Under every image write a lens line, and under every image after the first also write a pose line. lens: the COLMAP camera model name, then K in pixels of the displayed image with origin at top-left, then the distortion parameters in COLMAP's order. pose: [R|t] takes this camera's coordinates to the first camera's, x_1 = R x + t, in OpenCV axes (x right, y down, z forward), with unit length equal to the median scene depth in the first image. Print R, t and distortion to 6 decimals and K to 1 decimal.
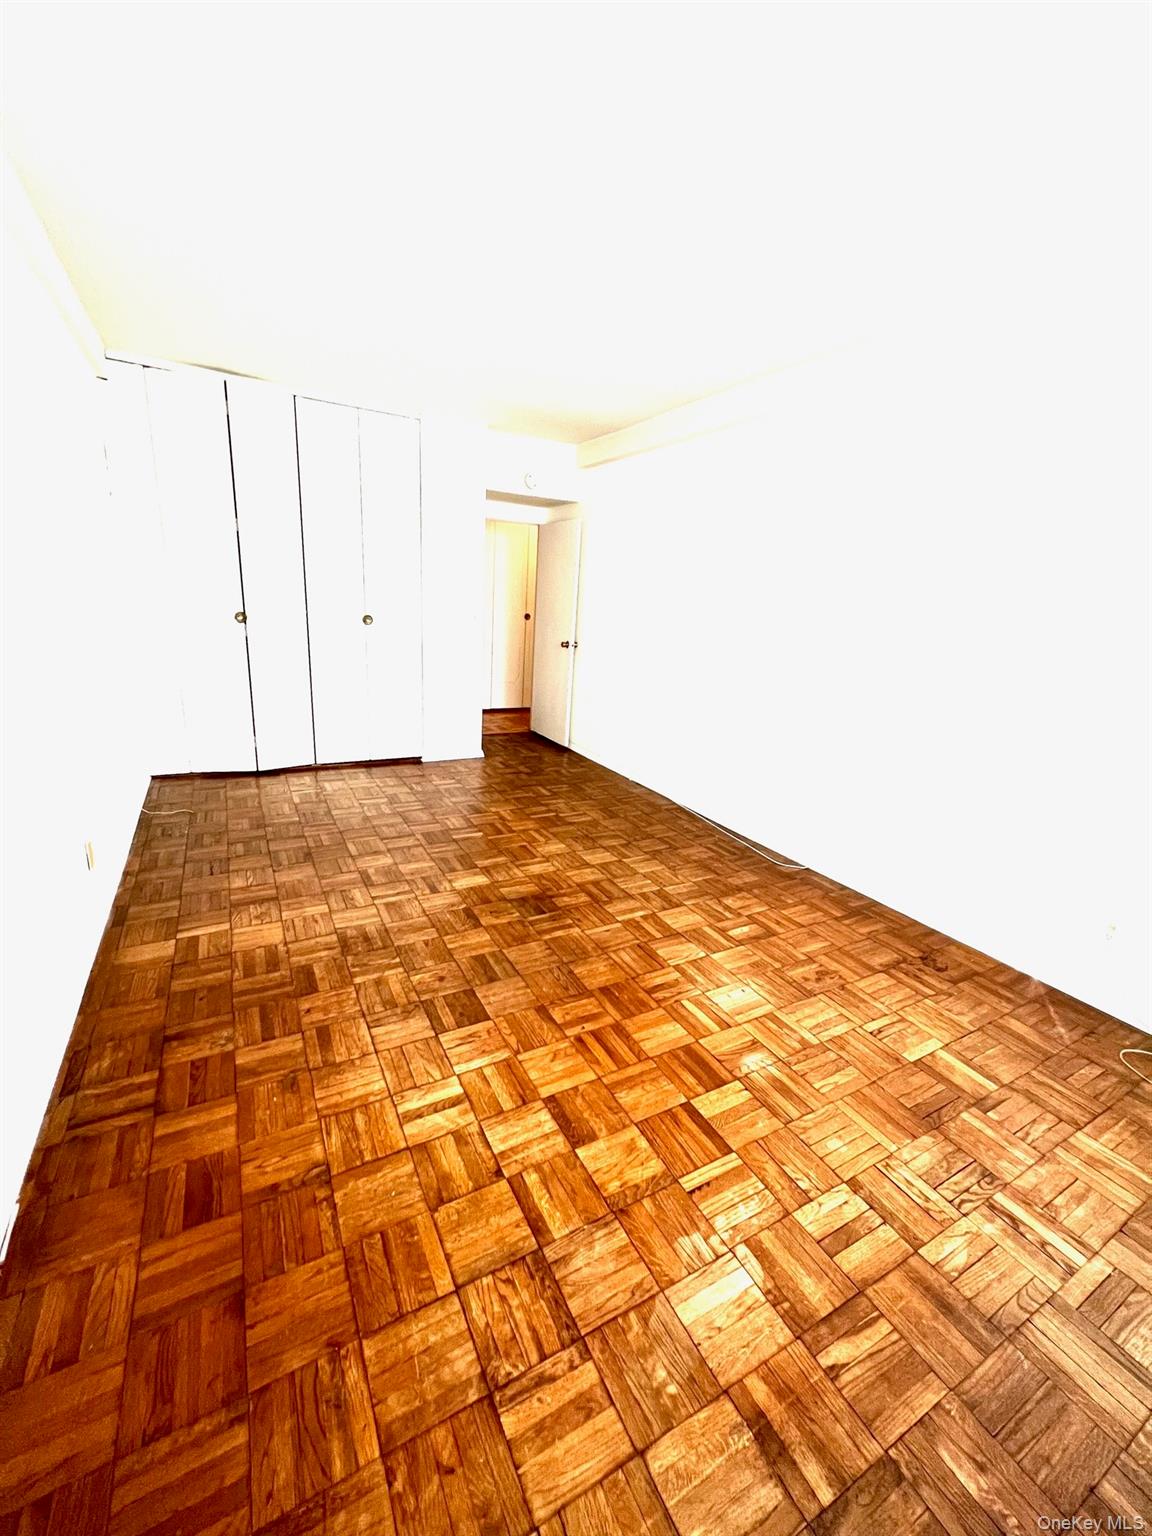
lens RADIAL K [[612.8, 0, 571.6], [0, 612.8, 775.4], [0, 0, 1]] dist [-0.001842, 0.000282]
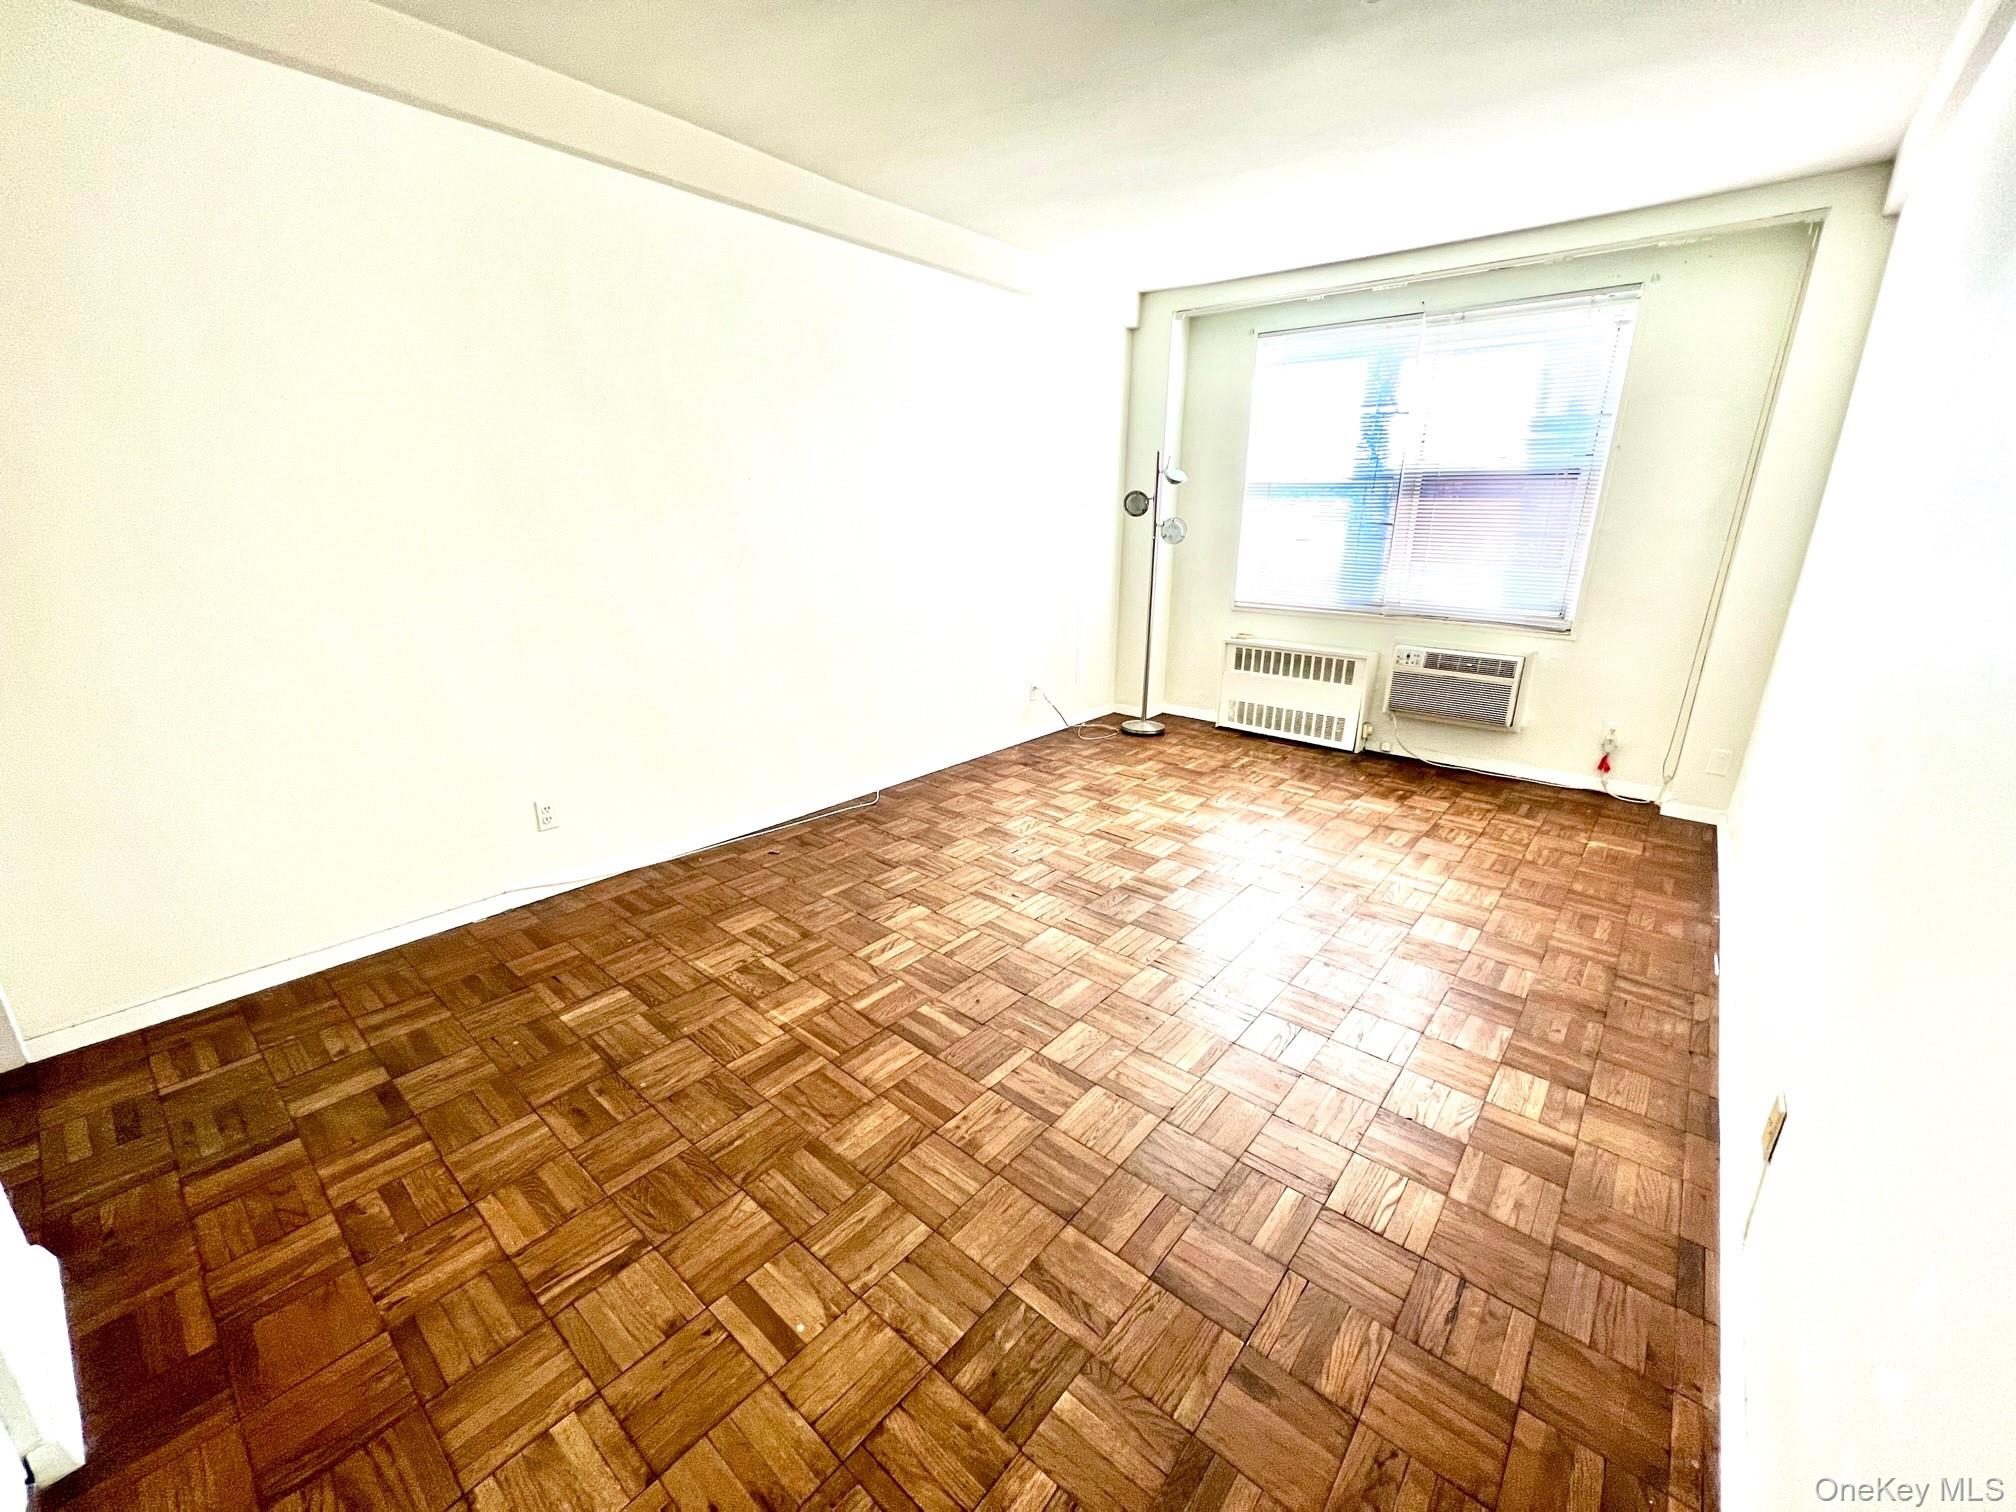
lens RADIAL K [[804.3, 0, 1013.5], [0, 804.3, 753.9], [0, 0, 1]] dist [-0.001842, 0.000282]
pose [[-0.359380, -0.329186, 0.873202, -1.137622], [0.231489, 0.875022, 0.425145, -0.574226], [-0.904024, 0.354926, -0.238263, 1.749379]]
